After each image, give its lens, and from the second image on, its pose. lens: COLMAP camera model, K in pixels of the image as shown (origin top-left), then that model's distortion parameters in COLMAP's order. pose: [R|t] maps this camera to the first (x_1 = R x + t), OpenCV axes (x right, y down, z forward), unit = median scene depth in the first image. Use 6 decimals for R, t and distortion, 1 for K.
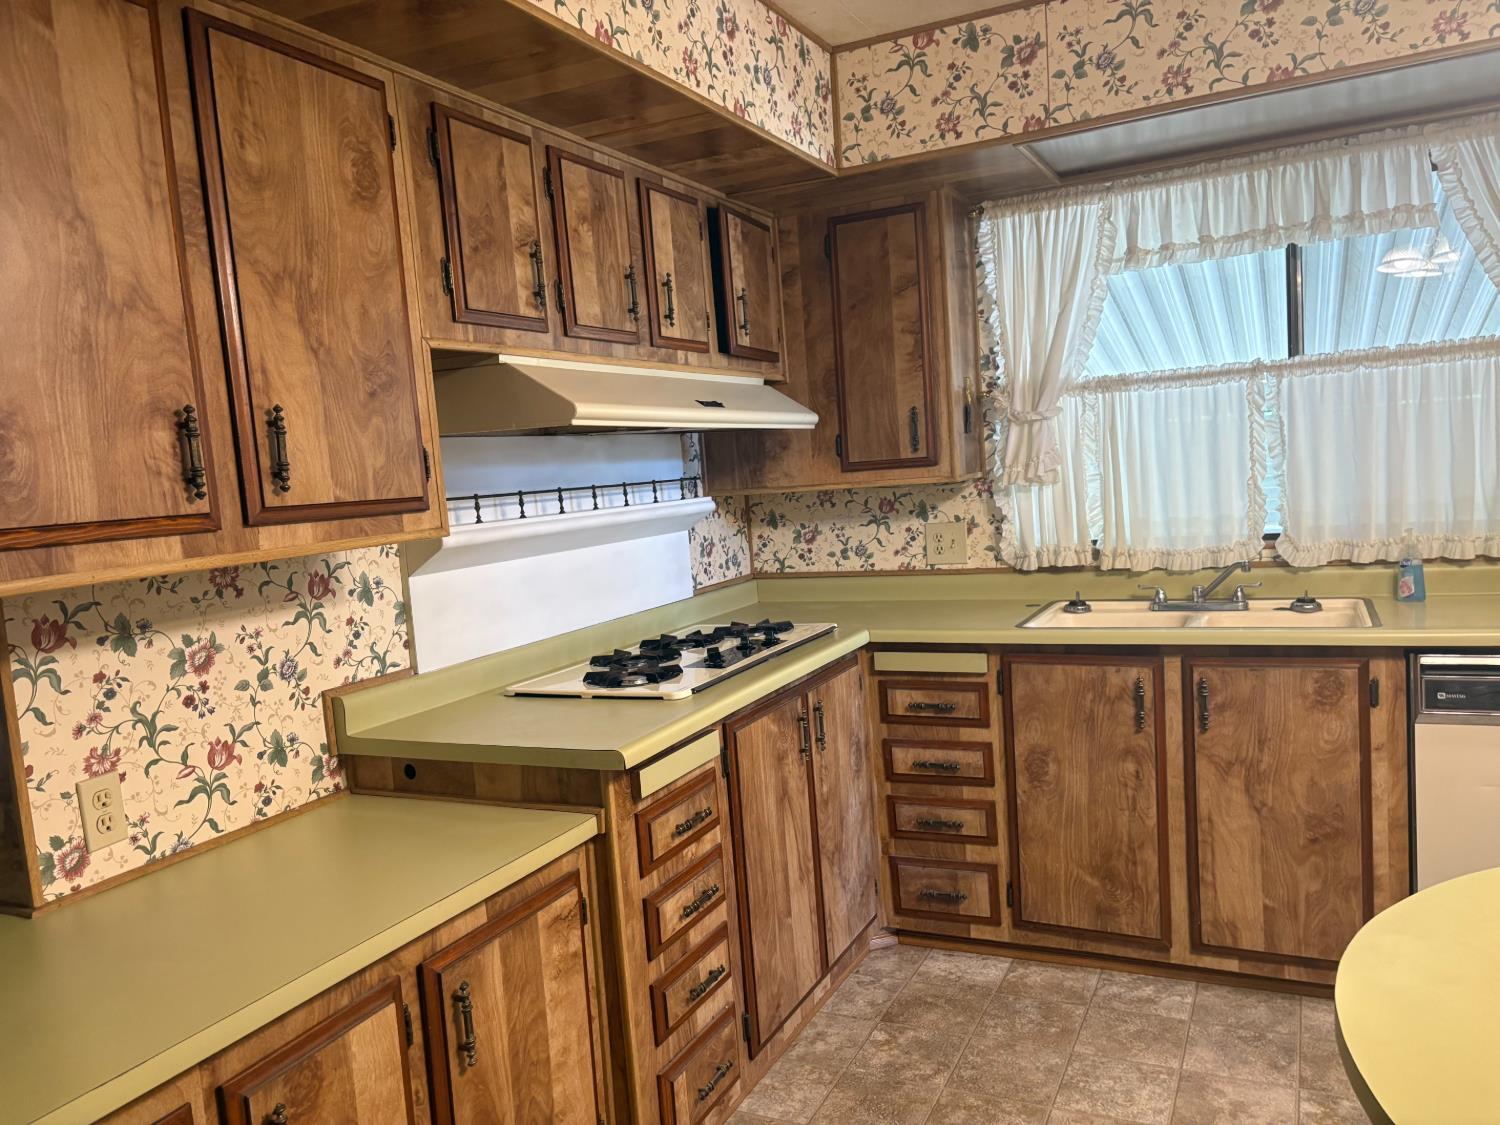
lens RADIAL K [[1134.2, 0, 747.7], [0, 1134.2, 576.2], [0, 0, 1]] dist [0.052452, -0.059699]
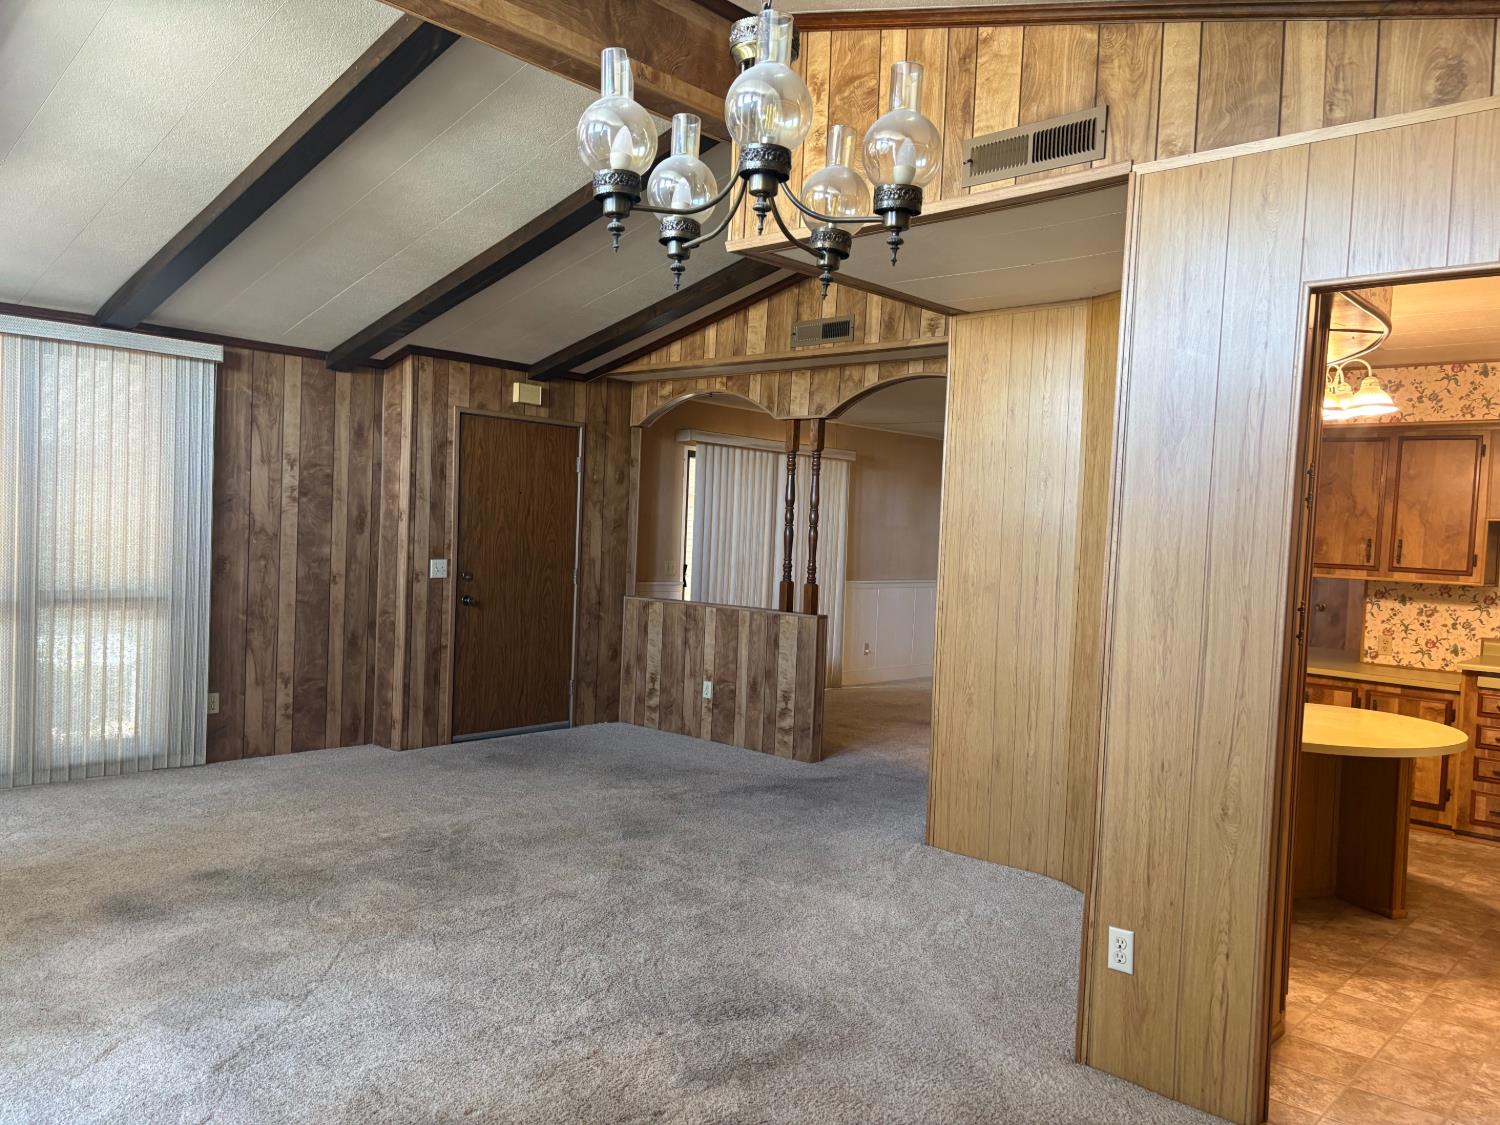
lens RADIAL K [[1134.2, 0, 746.6], [0, 1134.2, 566.9], [0, 0, 1]] dist [0.052452, -0.059699]
pose [[-0.289916, 0.099683, -0.951847, 3.098365], [-0.113565, 0.983951, 0.137635, -0.278025], [0.950290, 0.147999, -0.273943, 0.027931]]
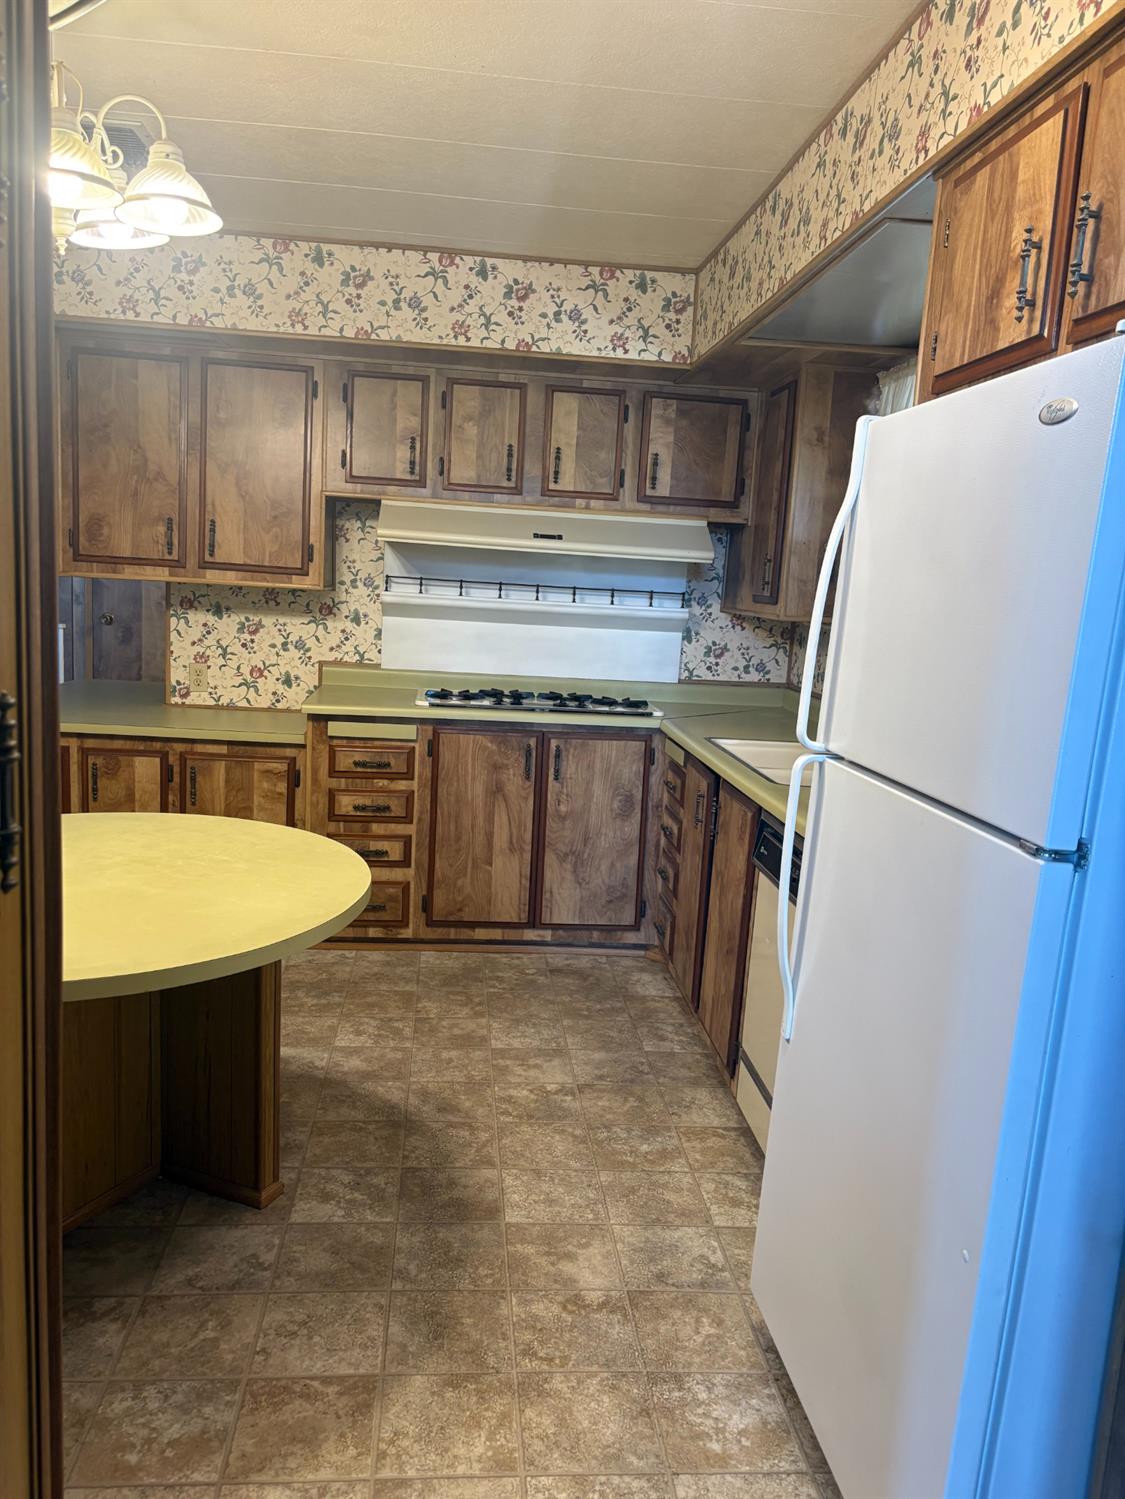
lens RADIAL K [[1133.5, 0, 552.6], [0, 1133.5, 763.2], [0, 0, 1]] dist [0.052452, -0.059699]
pose [[0.507615, 0.240818, -0.827244, 1.742777], [-0.177666, 0.968766, 0.172996, -0.164798], [0.843067, 0.059158, 0.534546, 0.292530]]
